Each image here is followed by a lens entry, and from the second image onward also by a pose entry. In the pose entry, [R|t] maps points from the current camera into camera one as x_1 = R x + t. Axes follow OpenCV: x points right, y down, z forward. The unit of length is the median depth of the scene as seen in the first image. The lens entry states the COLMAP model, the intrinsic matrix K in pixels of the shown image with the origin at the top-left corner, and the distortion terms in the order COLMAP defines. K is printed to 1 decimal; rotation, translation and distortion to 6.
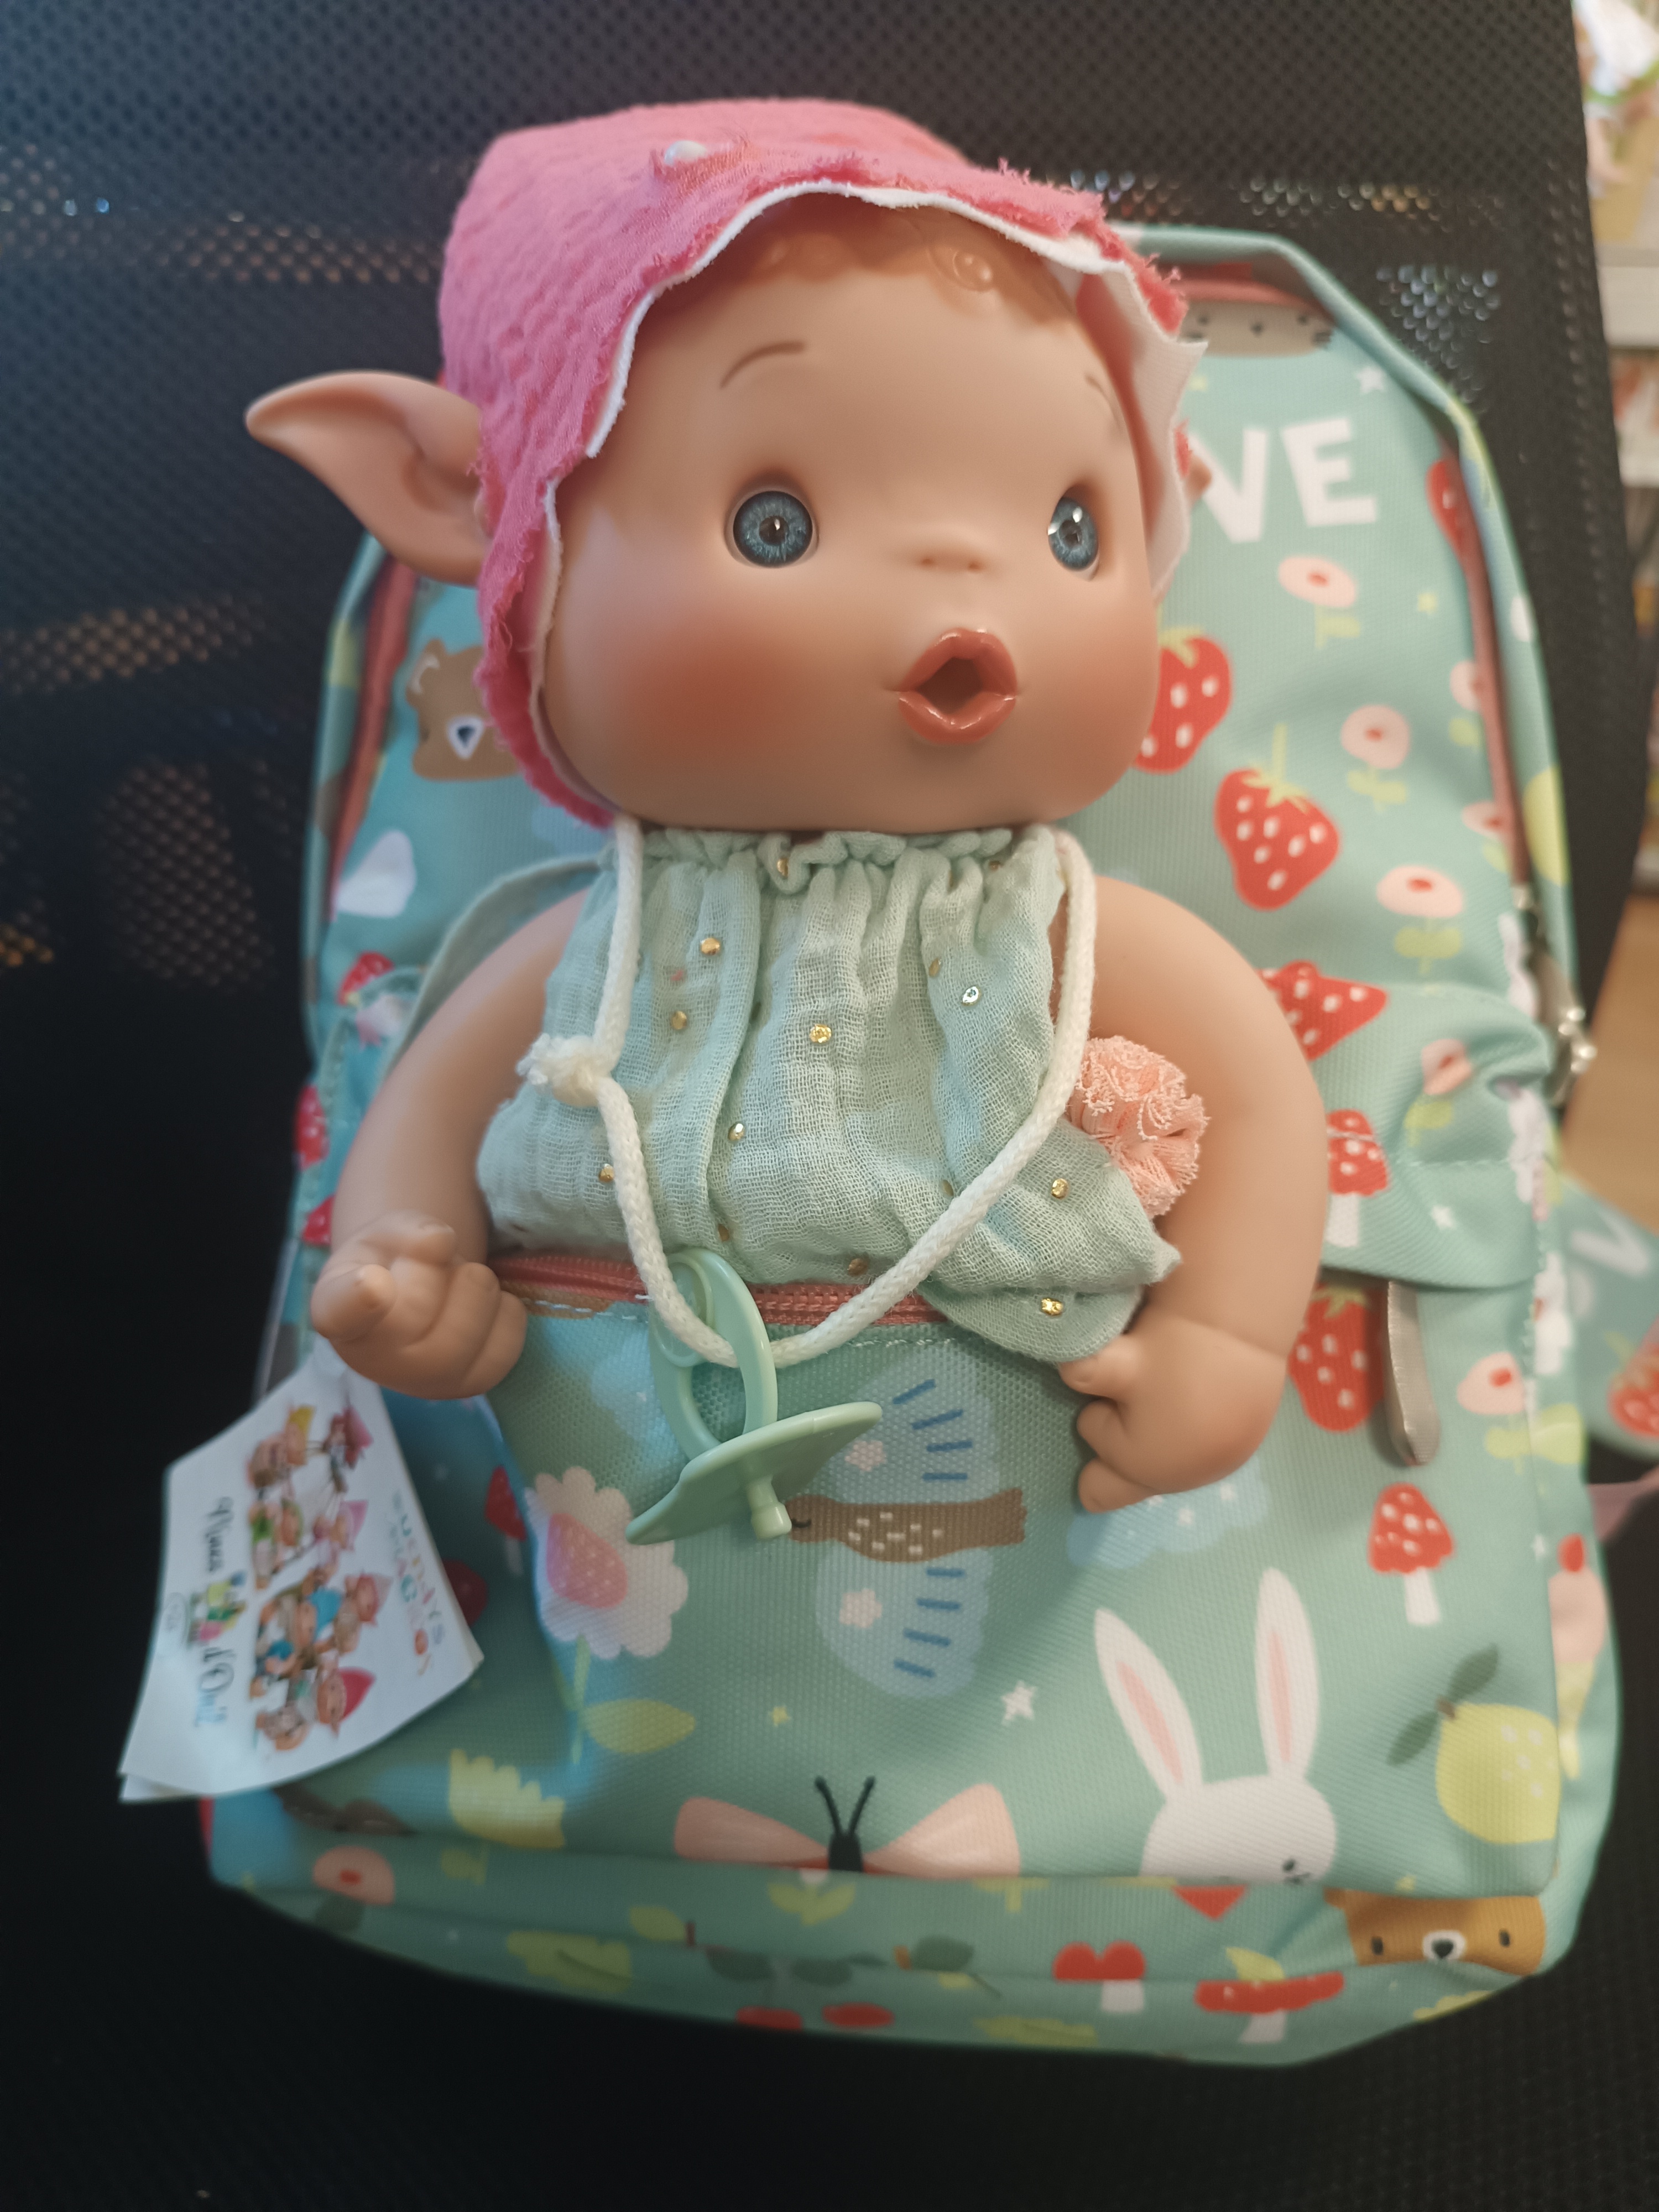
lens RADIAL K [[1661.3, 0, 841.9], [0, 1661.3, 1102.4], [0, 0, 1]] dist [-0.038862, 0.001941]
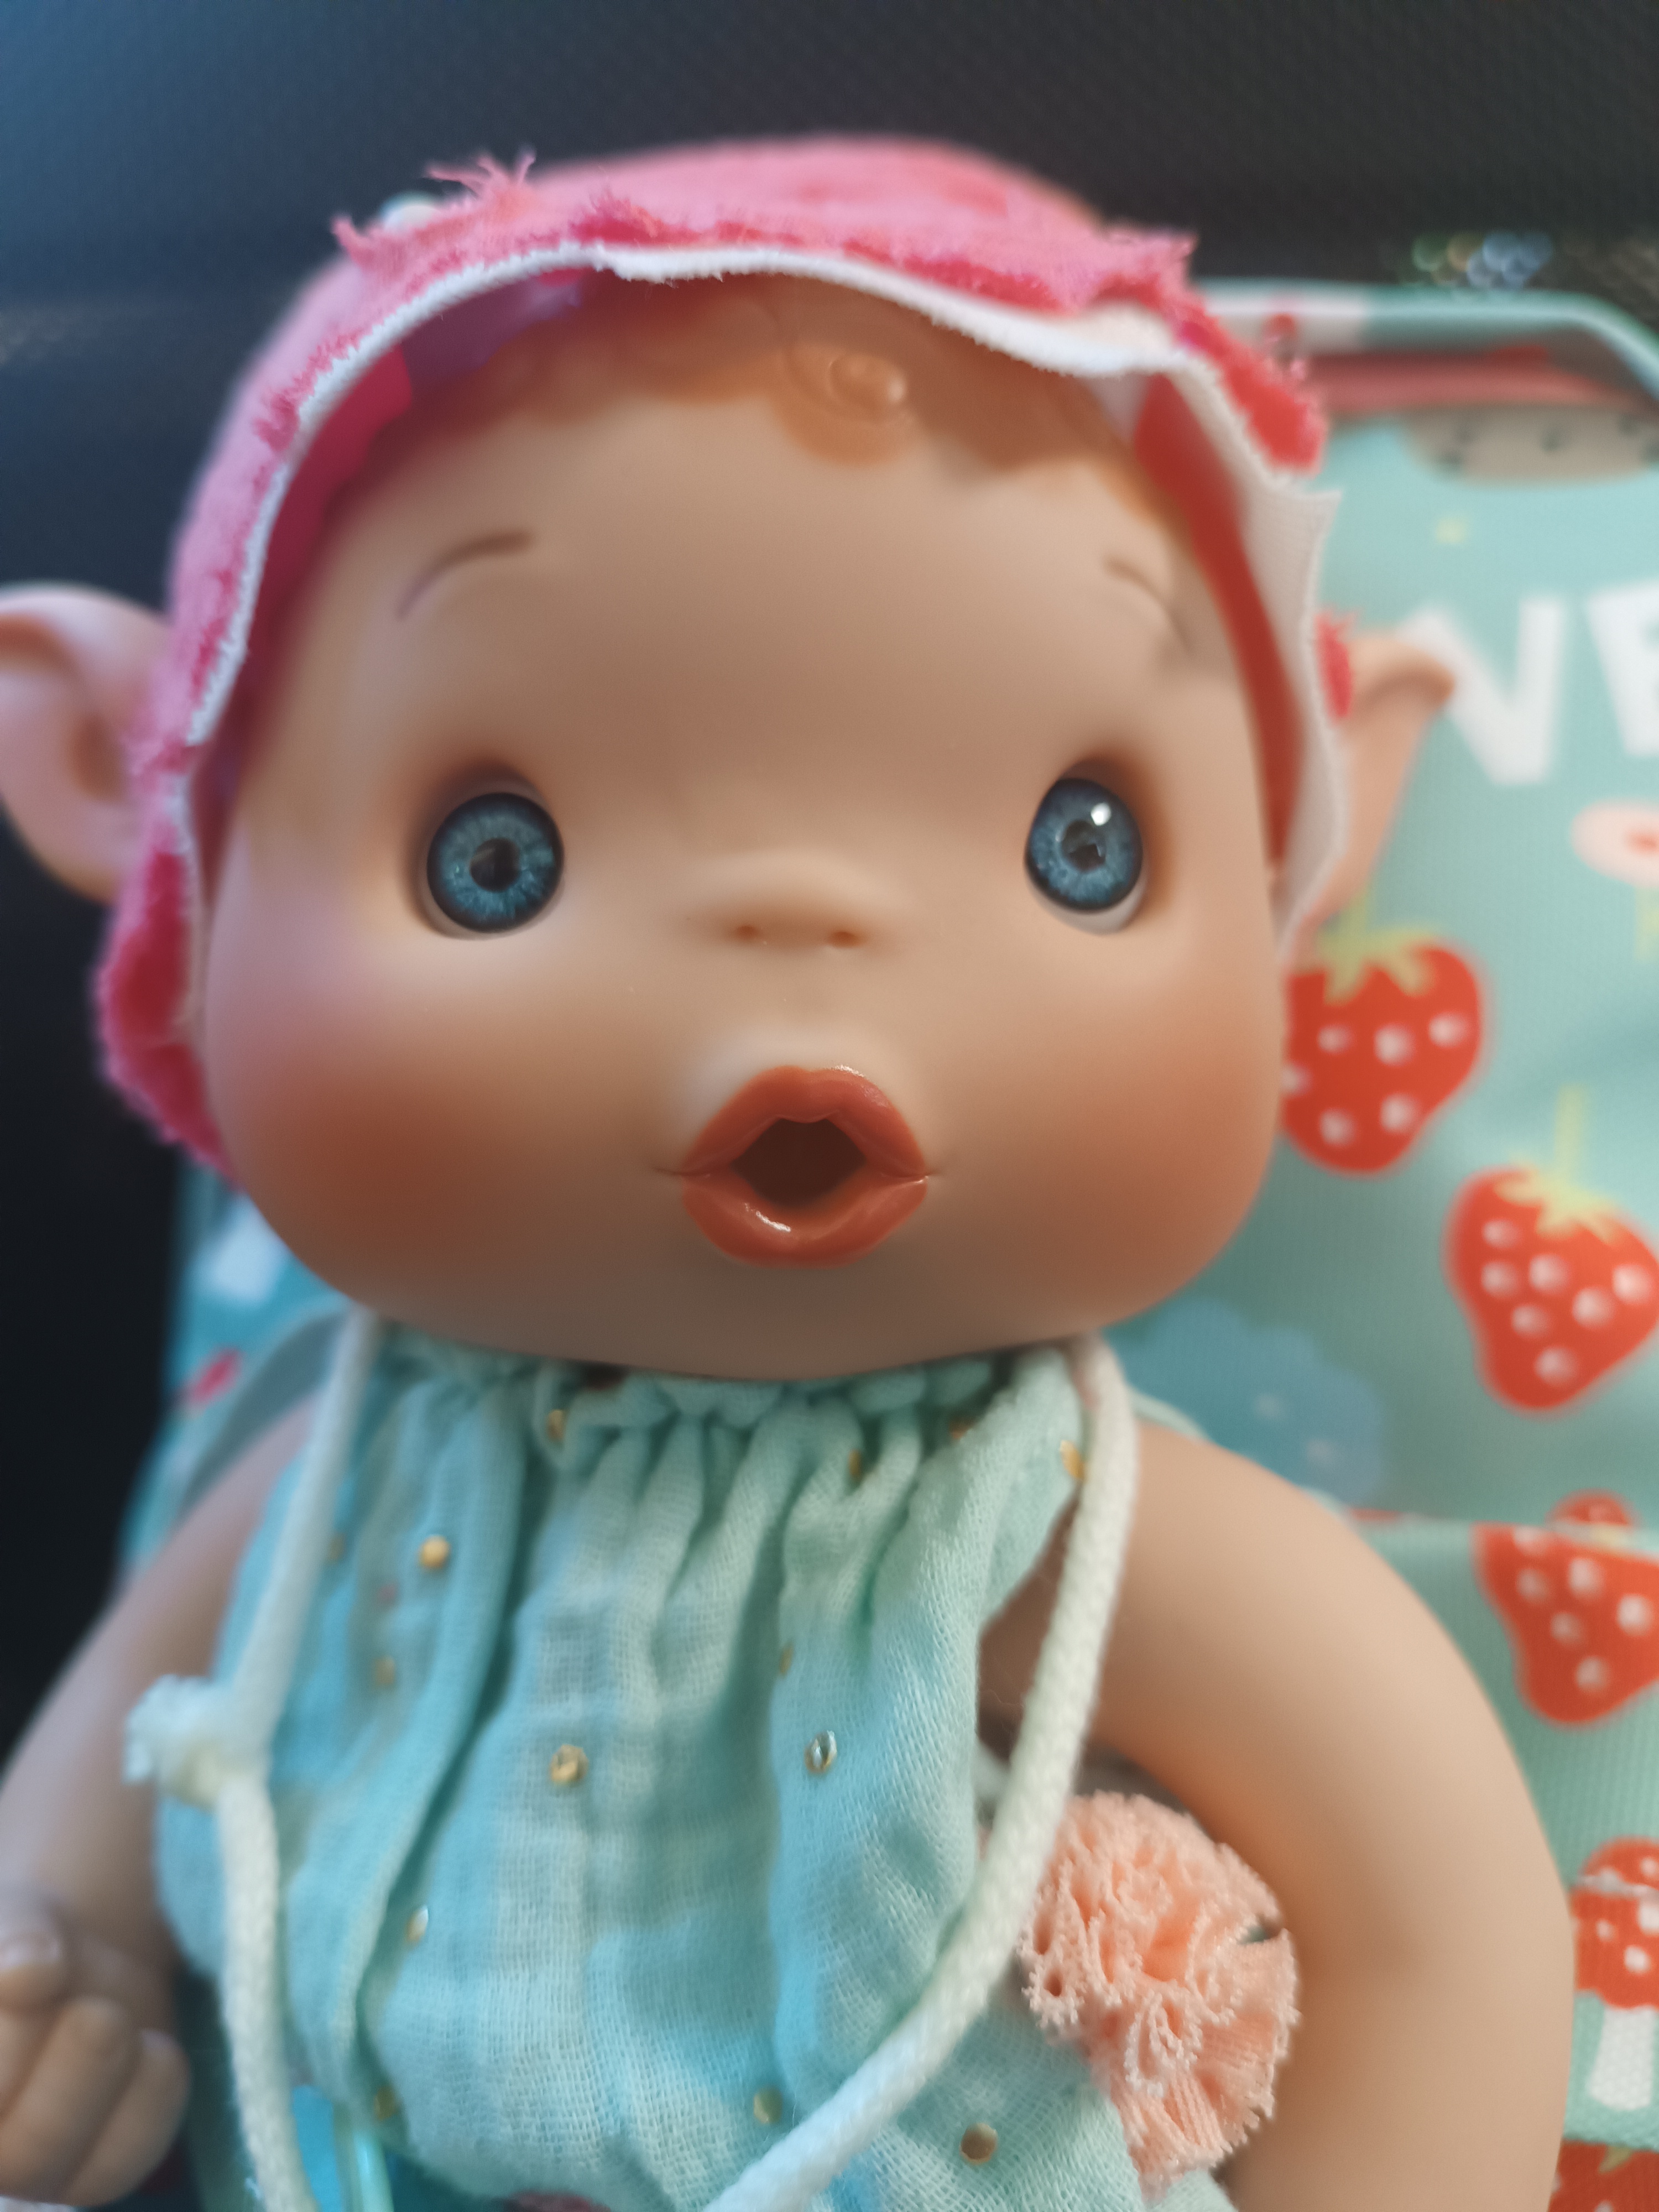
lens RADIAL K [[1764.5, 0, 829.3], [0, 1764.5, 1100.6], [0, 0, 1]] dist [-0.077649, -0.001112]
pose [[0.975312, 0.029005, -0.218920, 0.171617], [-0.046436, 0.996109, -0.074899, -0.200039], [0.215895, 0.083216, 0.972864, 0.404046]]
